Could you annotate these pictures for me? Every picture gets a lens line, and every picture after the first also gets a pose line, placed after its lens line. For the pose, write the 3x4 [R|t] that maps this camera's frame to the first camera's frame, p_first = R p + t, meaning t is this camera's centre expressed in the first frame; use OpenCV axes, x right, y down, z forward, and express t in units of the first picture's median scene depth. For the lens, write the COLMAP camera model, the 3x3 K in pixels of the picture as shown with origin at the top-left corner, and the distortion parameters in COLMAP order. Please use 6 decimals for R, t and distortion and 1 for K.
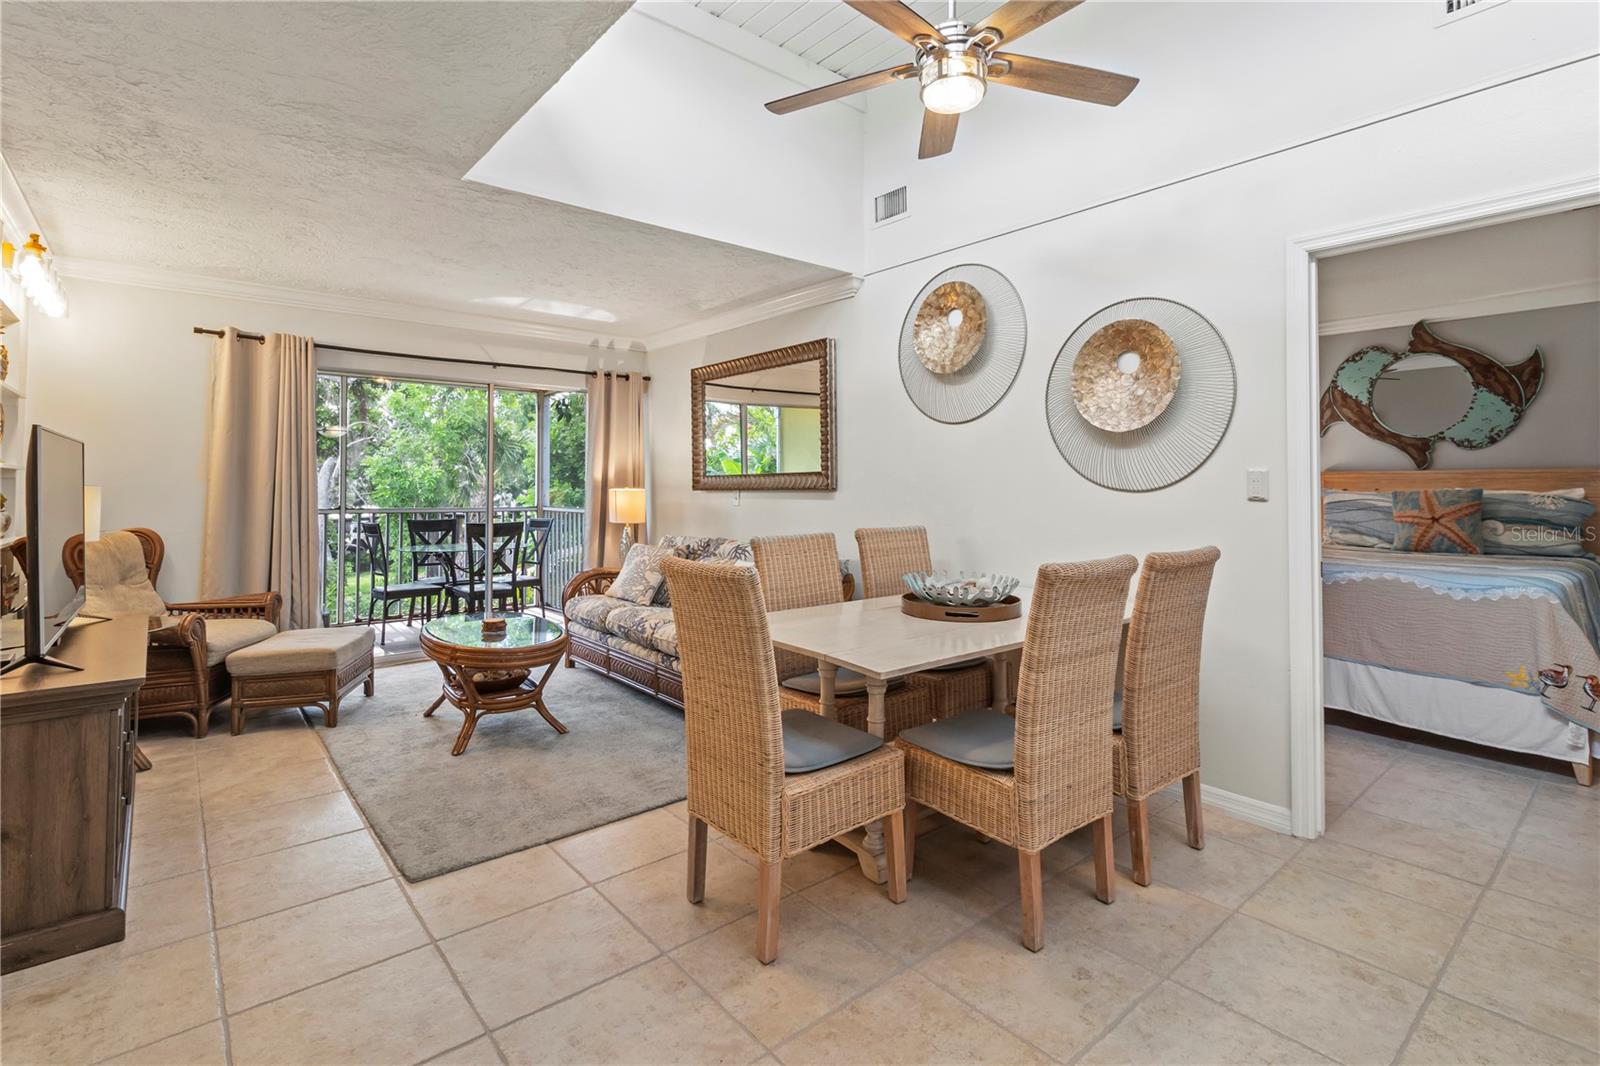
lens RADIAL K [[753.7, 0, 804.2], [0, 753.7, 471.8], [0, 0, 1]] dist [0.000444, 0.000338]
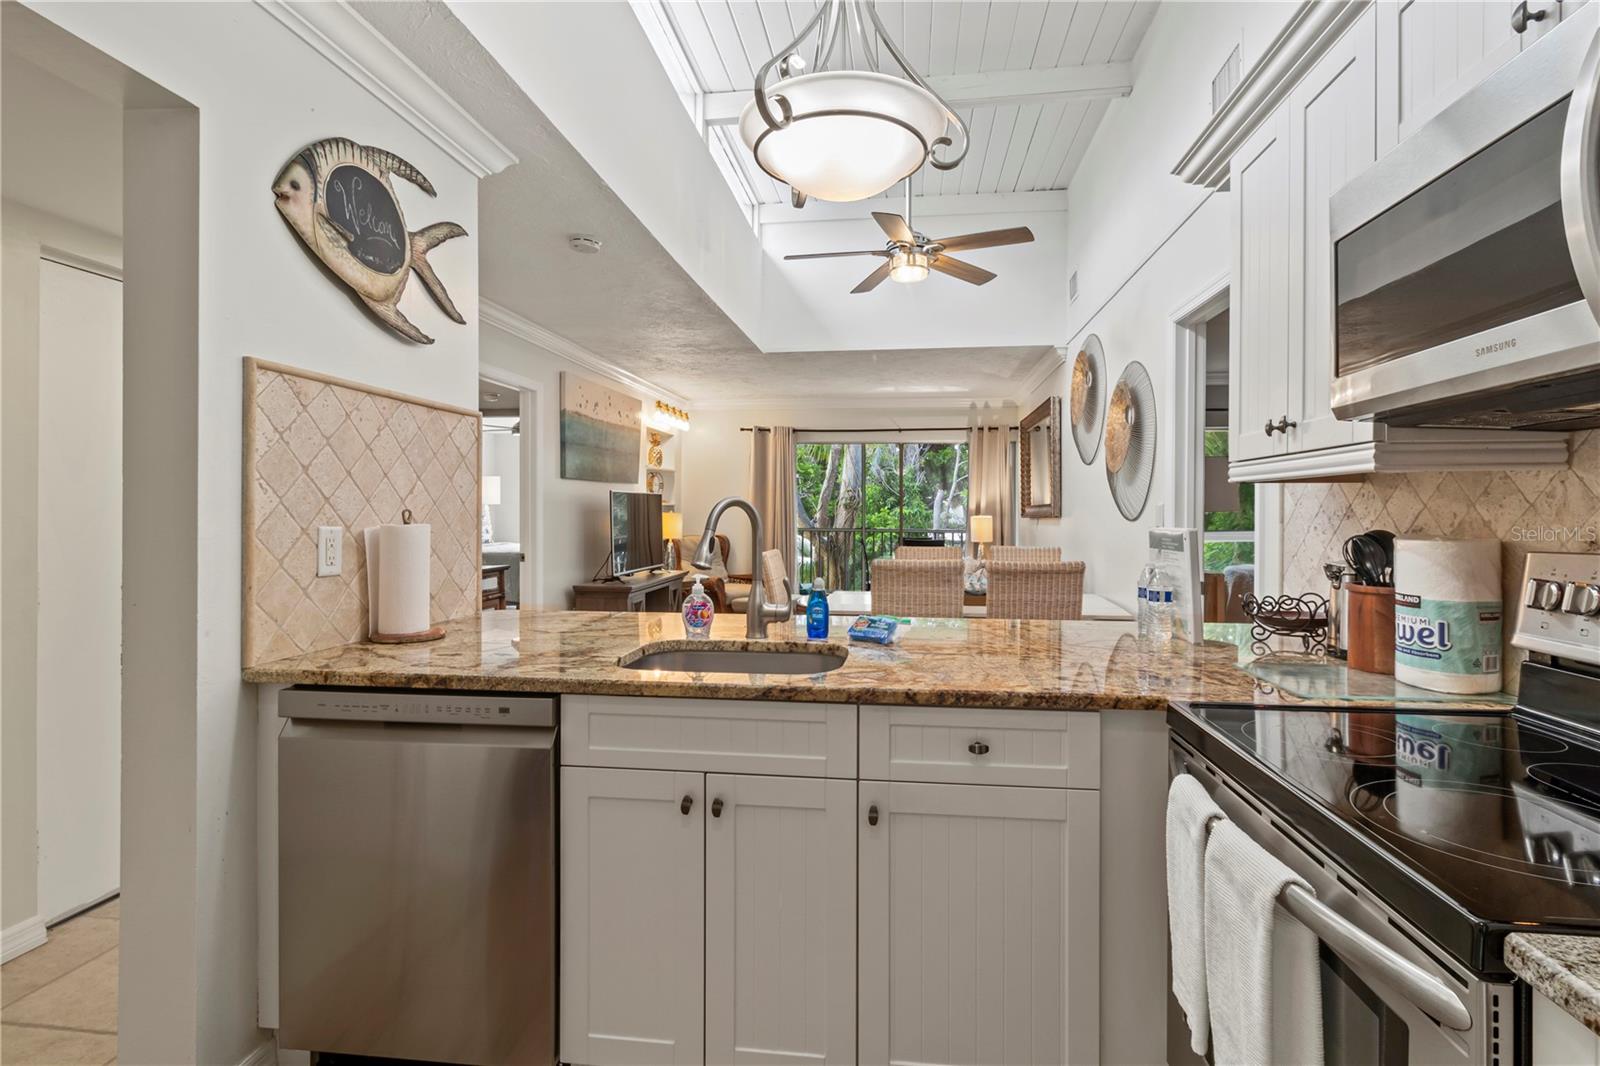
lens RADIAL K [[805.2, 0, 818.0], [0, 805.2, 514.5], [0, 0, 1]] dist [0.000260, 0.000050]
pose [[0.687763, 0.002761, -0.725930, 0.682320], [0.011121, 0.999835, 0.014339, -0.003806], [0.725850, -0.017935, 0.687619, -0.202482]]
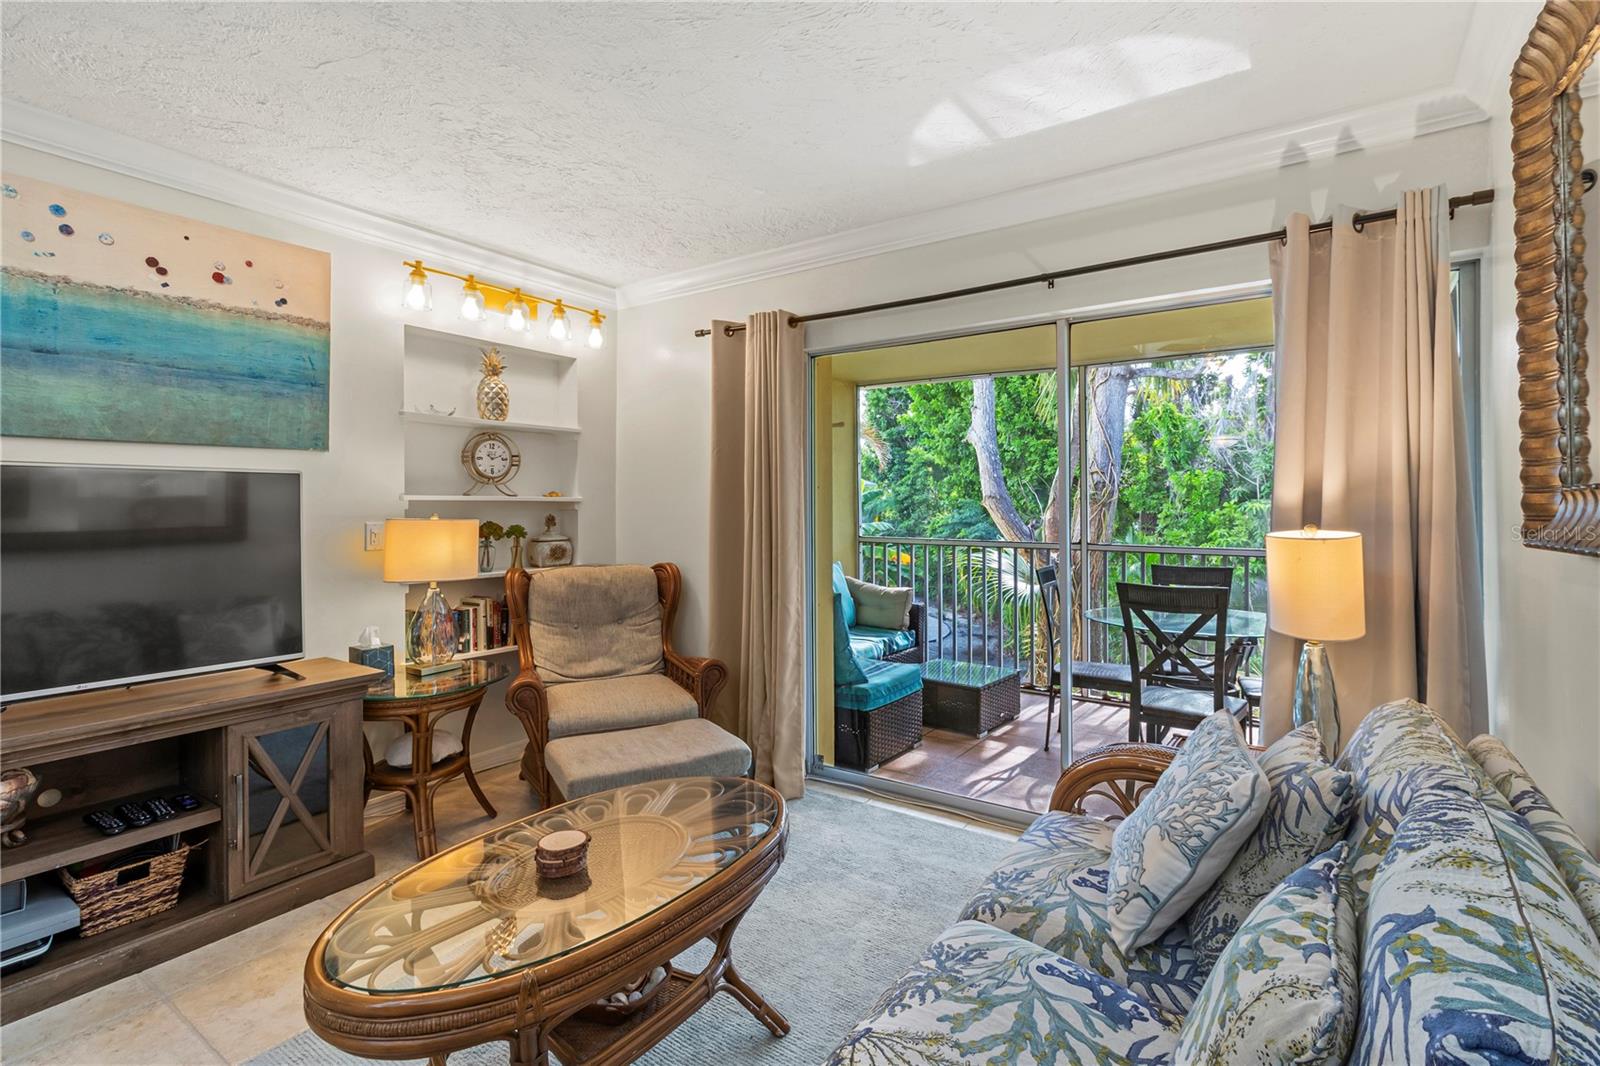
lens RADIAL K [[753.2, 0, 804.5], [0, 753.2, 519.4], [0, 0, 1]] dist [0.001305, 0.000212]
pose [[0.275450, 0.009171, -0.961272, 0.038120], [0.019230, 0.999702, 0.015048, 0.008870], [0.961123, -0.022631, 0.275191, 0.789616]]
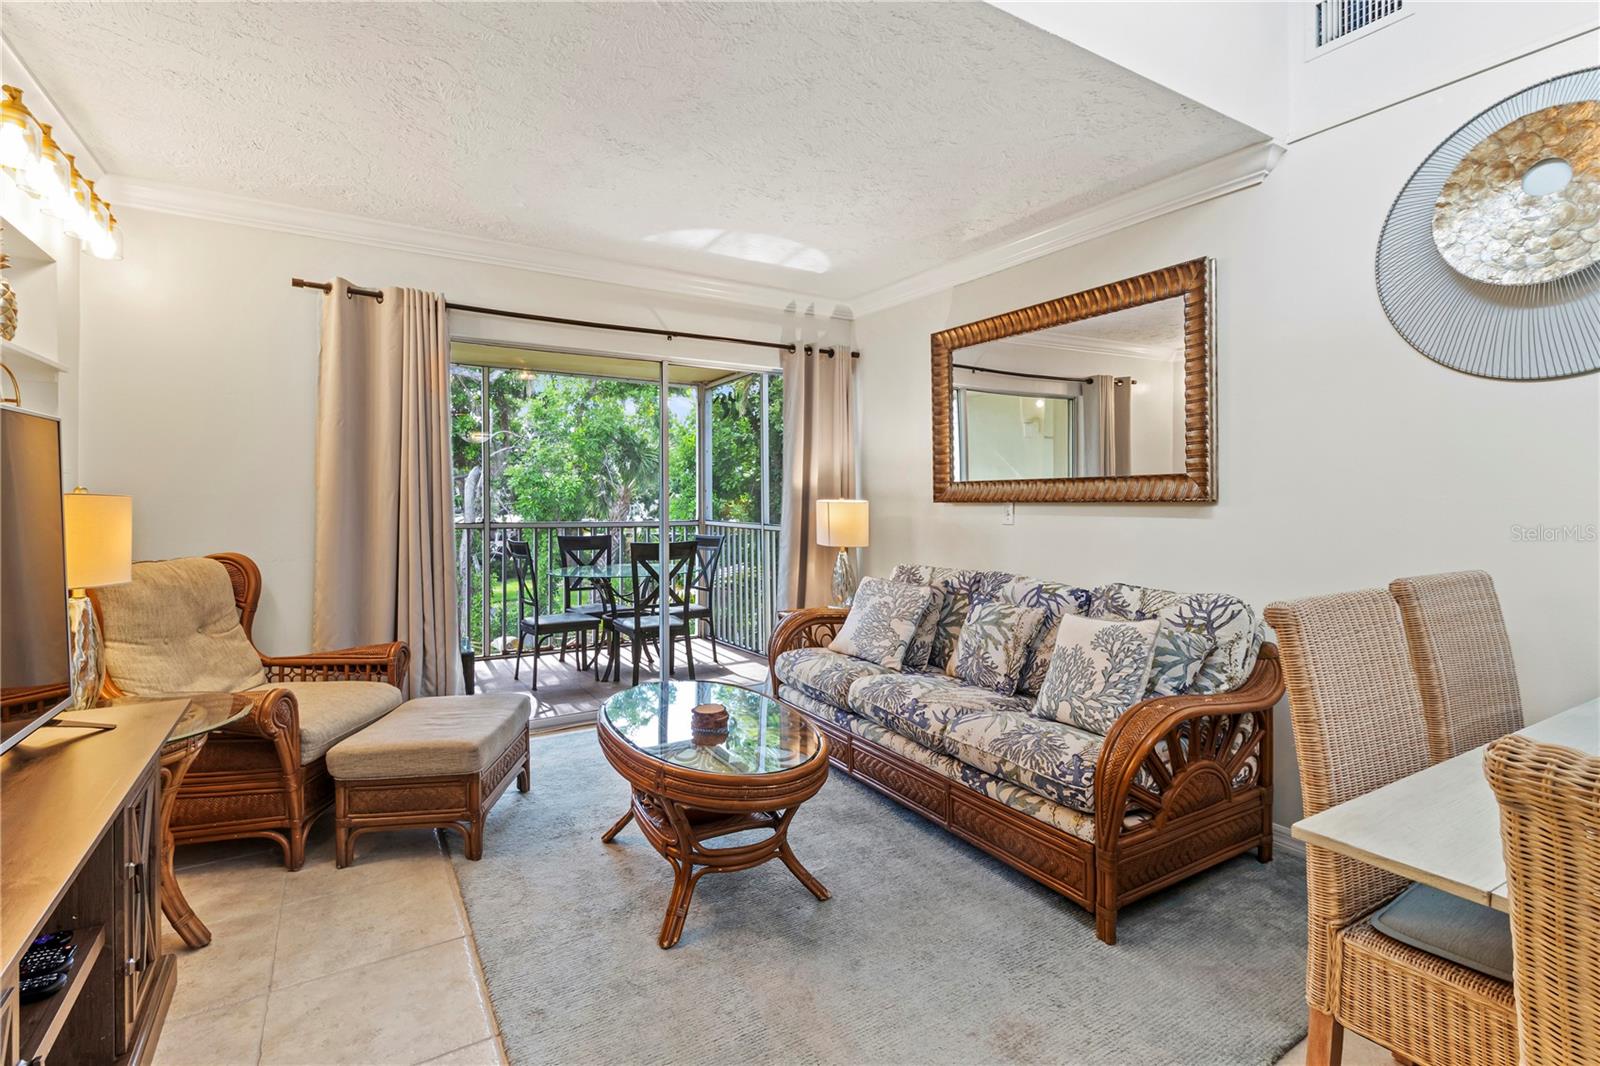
lens RADIAL K [[738.1, 0, 801.1], [0, 738.1, 508.5], [0, 0, 1]] dist [0.003039, 0.000684]
pose [[0.989019, 0.002717, -0.147766, -0.193291], [0.002567, 0.999364, 0.035560, 0.005827], [0.147769, -0.035549, 0.988383, 0.320754]]
